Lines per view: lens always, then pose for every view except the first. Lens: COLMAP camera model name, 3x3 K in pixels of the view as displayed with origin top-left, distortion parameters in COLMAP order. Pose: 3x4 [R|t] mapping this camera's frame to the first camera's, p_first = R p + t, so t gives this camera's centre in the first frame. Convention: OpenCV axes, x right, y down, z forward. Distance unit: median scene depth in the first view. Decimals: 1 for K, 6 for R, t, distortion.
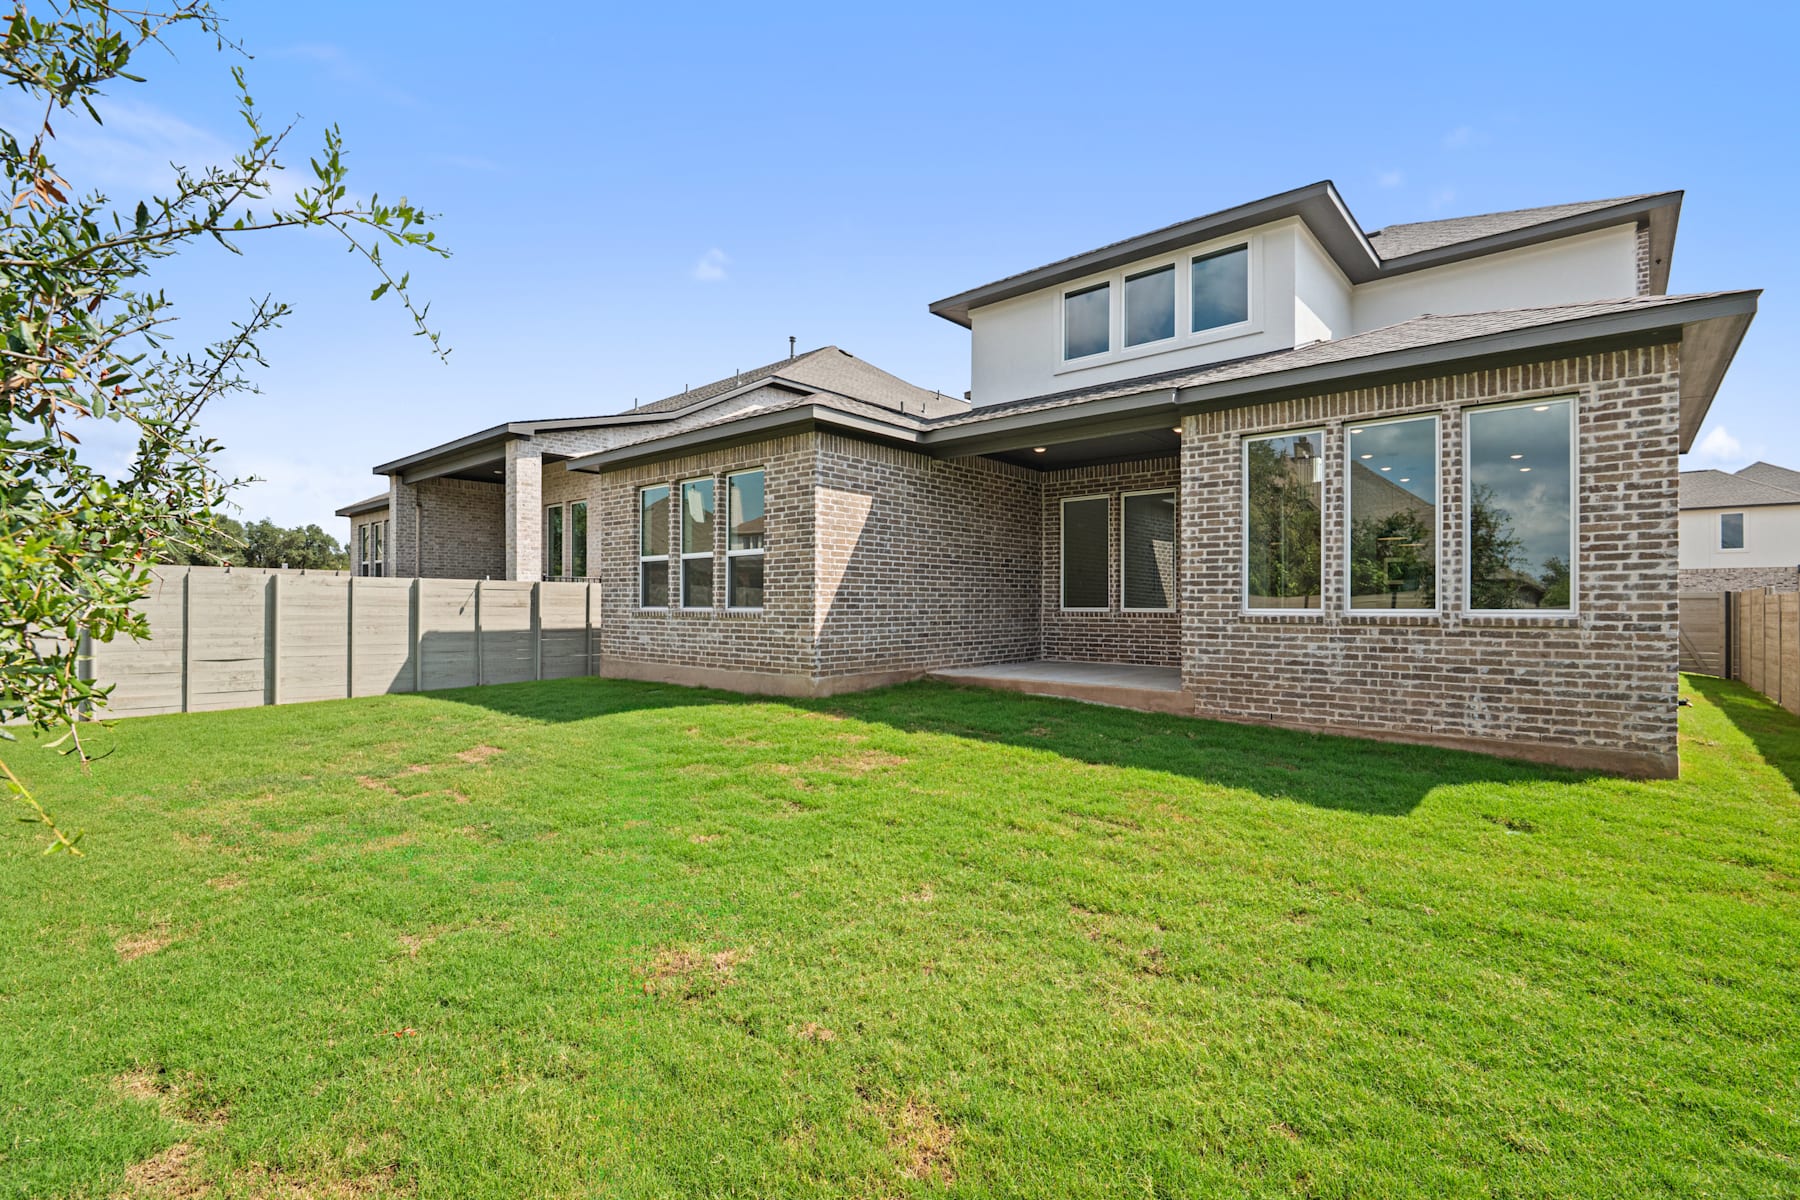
lens RADIAL K [[813.6, 0, 899.4], [0, 813.6, 604.0], [0, 0, 1]] dist [0.001980, -0.008195]
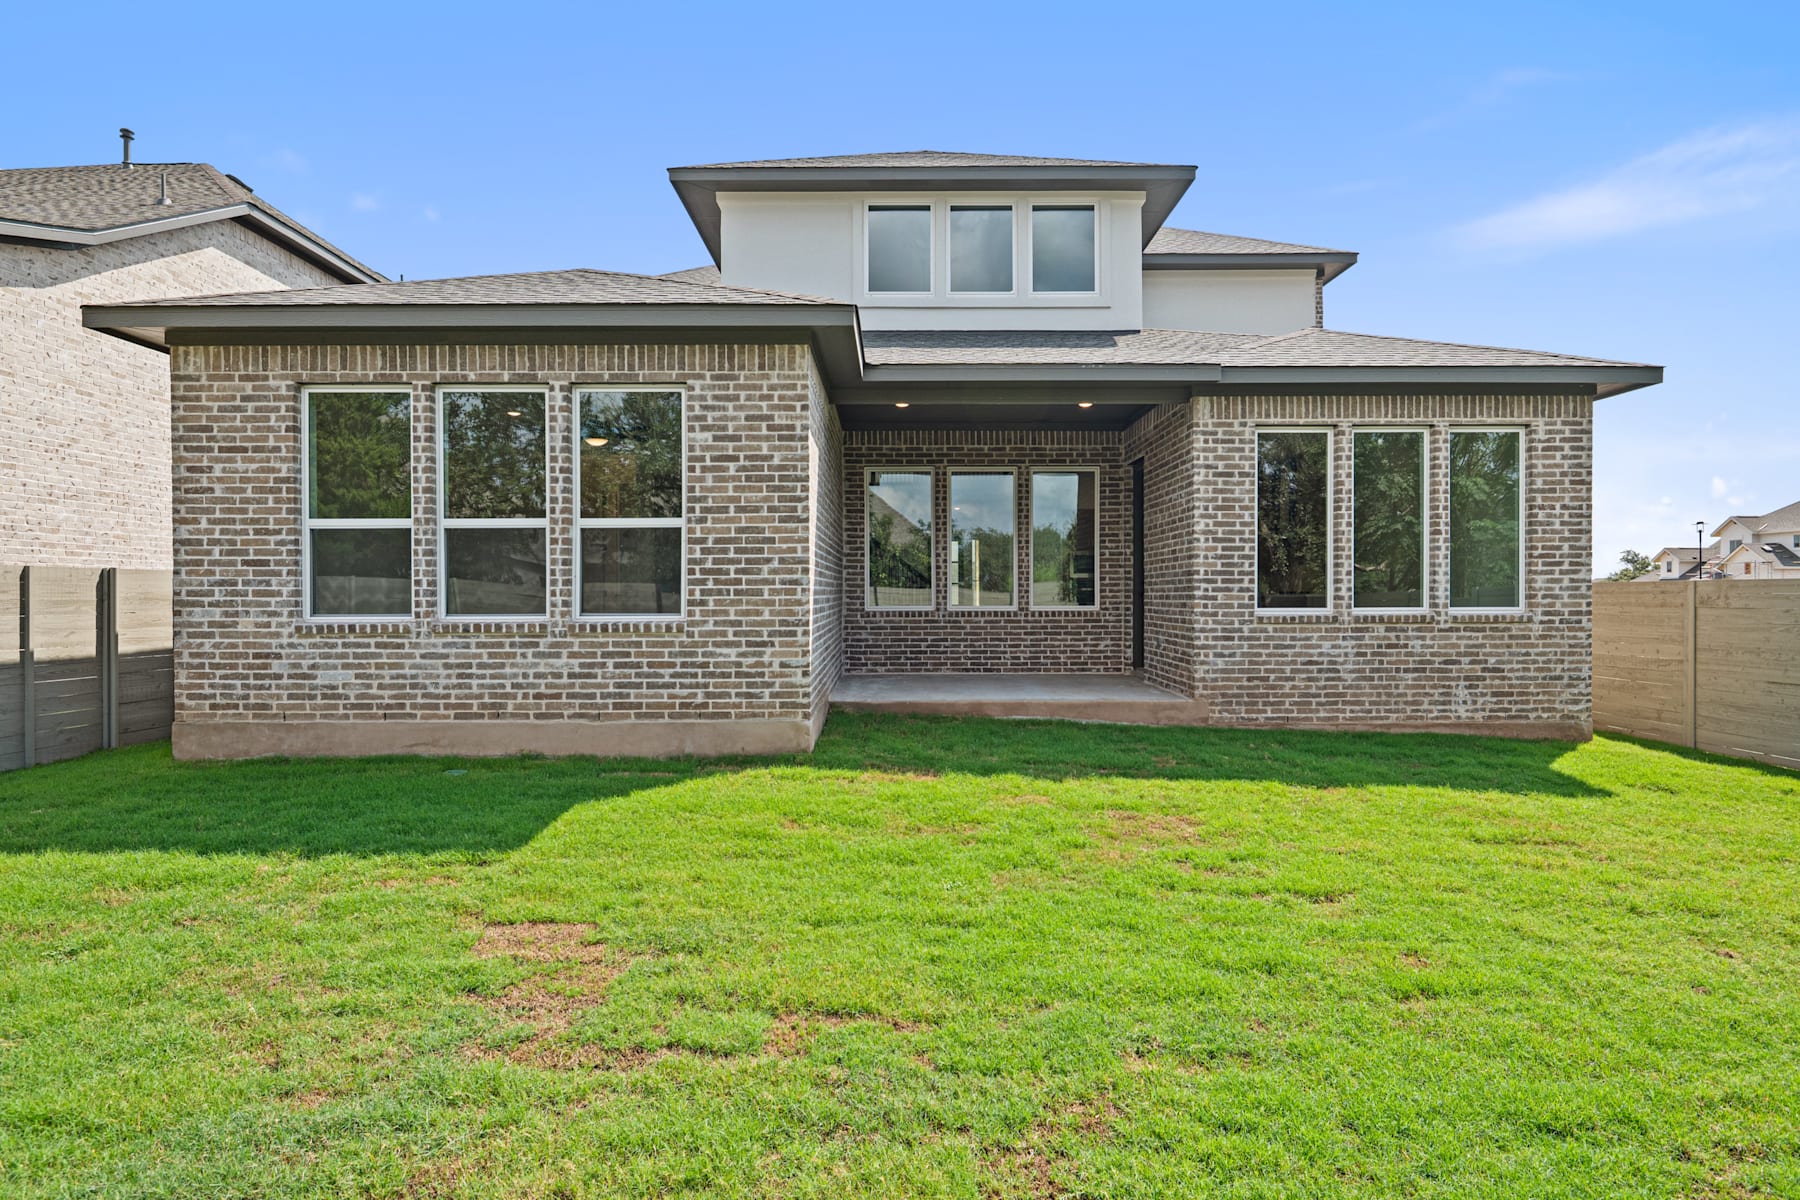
lens RADIAL K [[1008.9, 0, 900.0], [0, 1008.9, 600.0], [0, 0, 1]] dist [0.000824, -0.000205]
pose [[0.752645, -0.008649, 0.658369, -0.737823], [0.003355, 0.999951, 0.009301, -0.017956], [-0.658417, -0.004791, 0.752638, 0.429981]]
